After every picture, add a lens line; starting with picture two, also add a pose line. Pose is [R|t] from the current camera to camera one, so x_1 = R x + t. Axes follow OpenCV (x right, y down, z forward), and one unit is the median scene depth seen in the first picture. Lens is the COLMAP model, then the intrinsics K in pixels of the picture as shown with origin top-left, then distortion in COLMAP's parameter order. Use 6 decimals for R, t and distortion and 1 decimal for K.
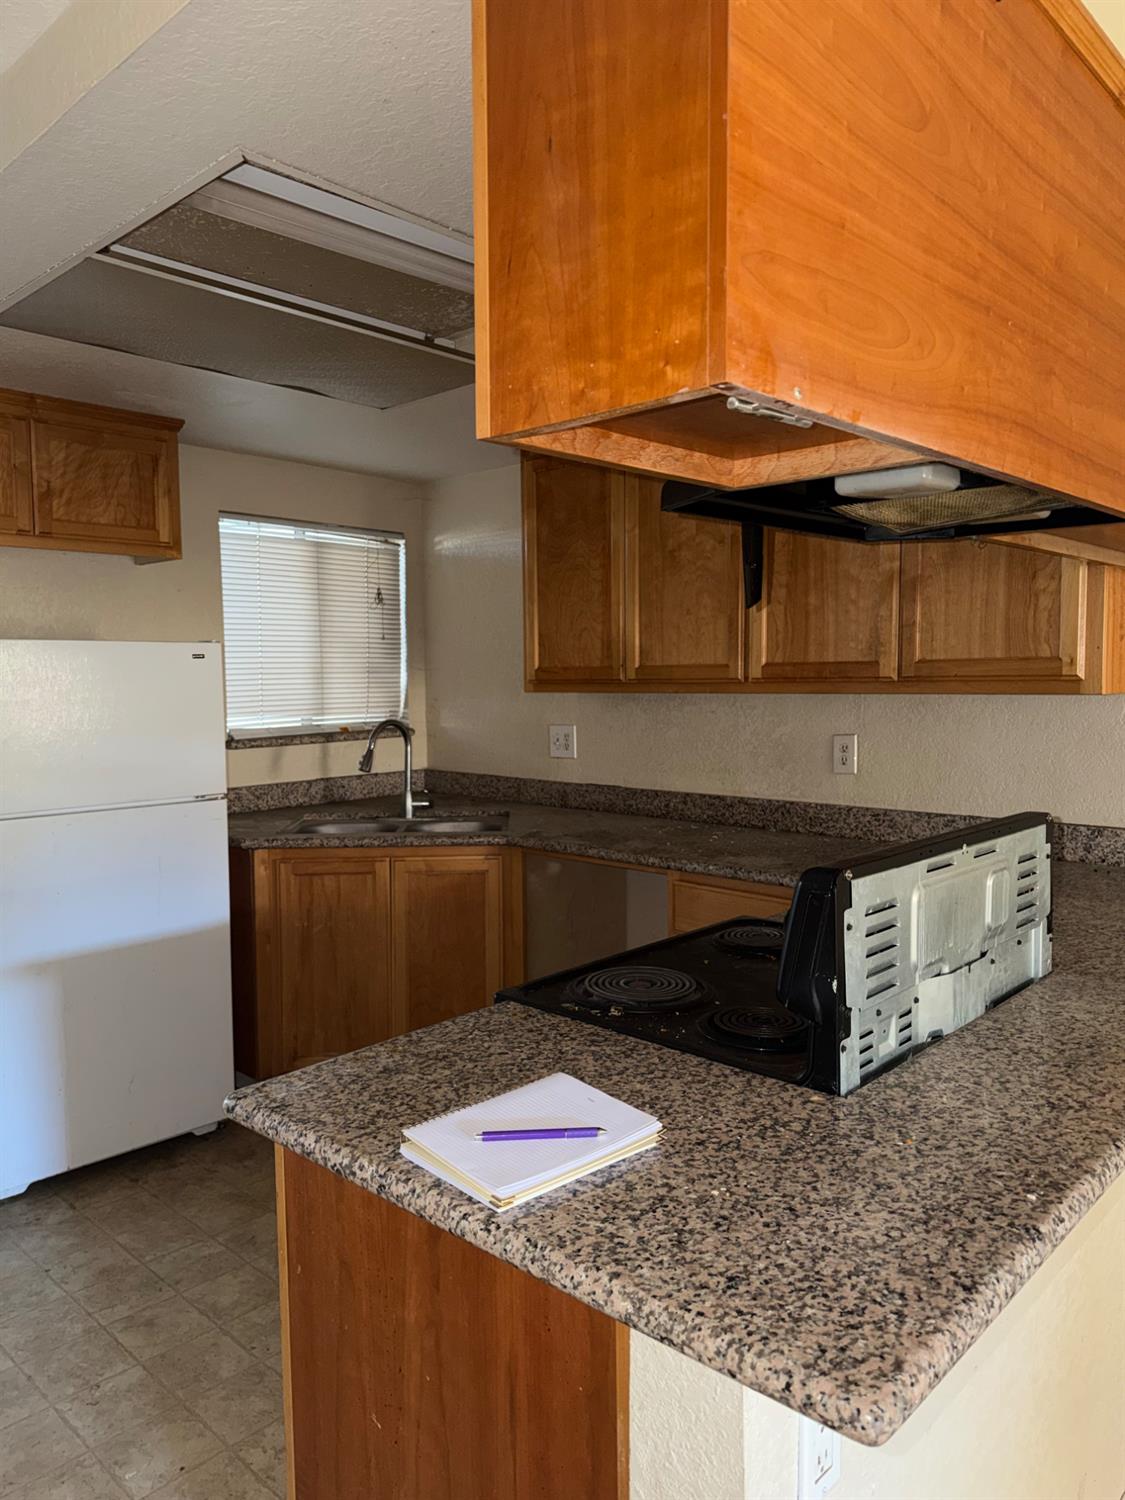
lens RADIAL K [[1069.9, 0, 563.2], [0, 1069.9, 750.0], [0, 0, 1]] dist [0.002113, -0.002658]
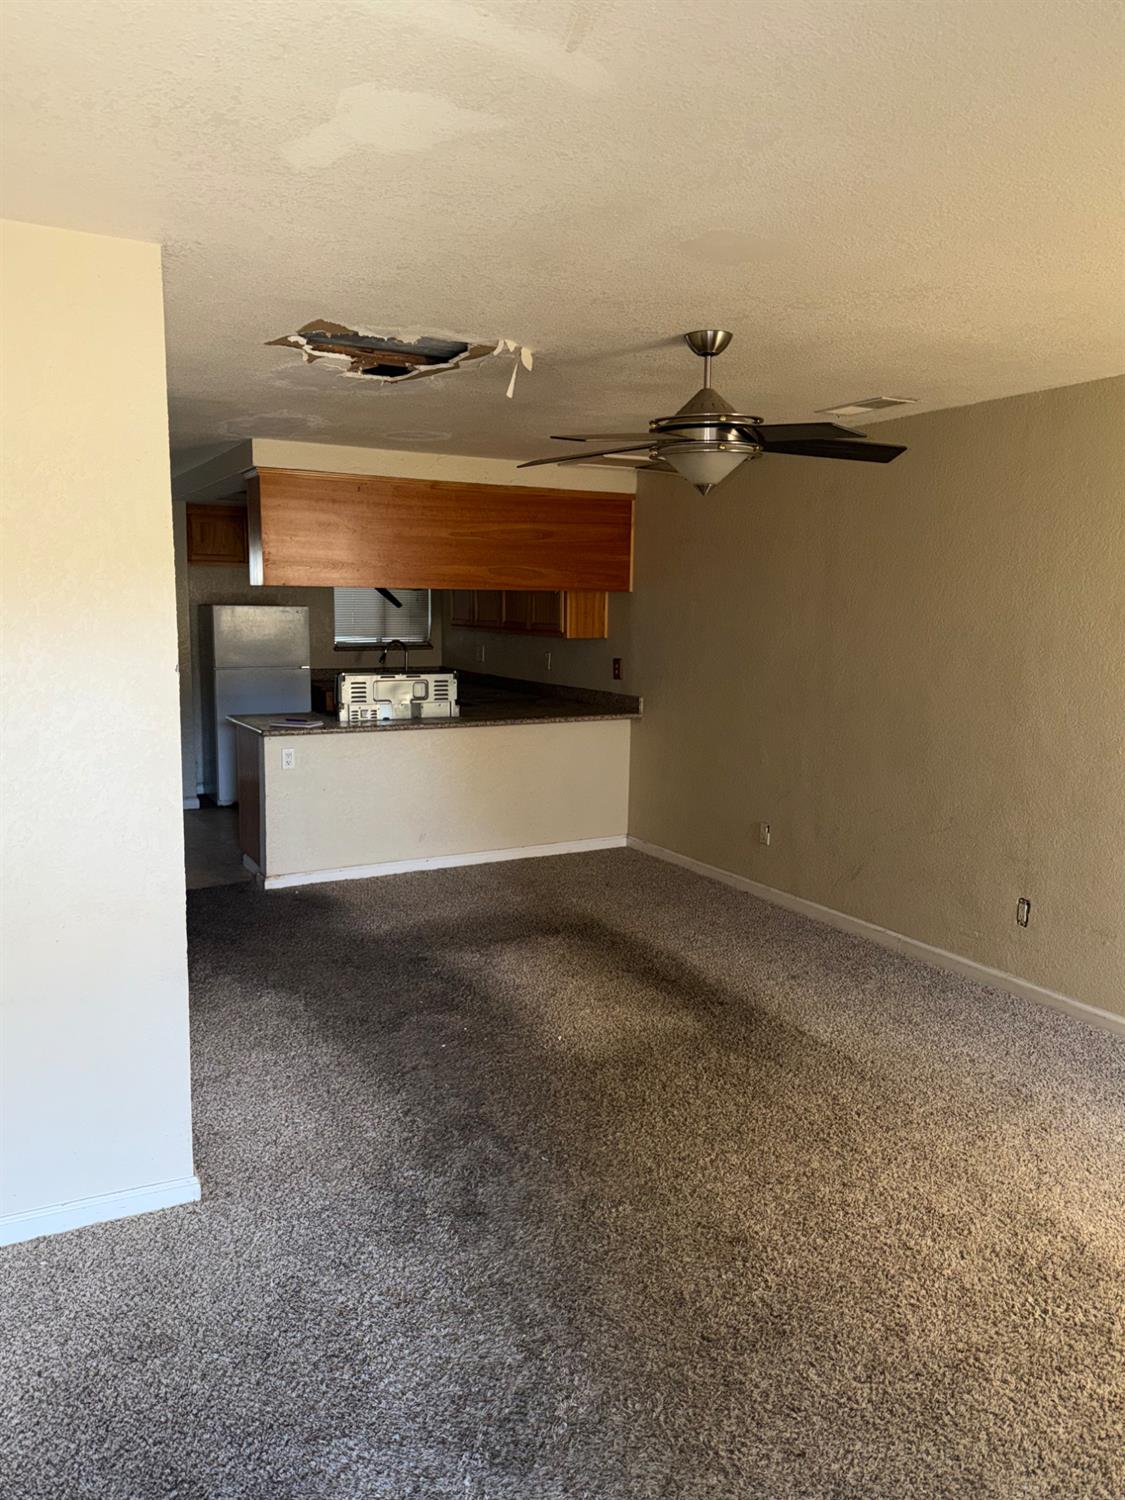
lens RADIAL K [[1123.8, 0, 562.0], [0, 1123.8, 750.5], [0, 0, 1]] dist [0.015692, -0.008541]
pose [[0.951629, 0.064248, -0.300458, 0.817380], [-0.045311, 0.996546, 0.069585, 0.019930], [0.303891, -0.052605, 0.951253, -1.040243]]
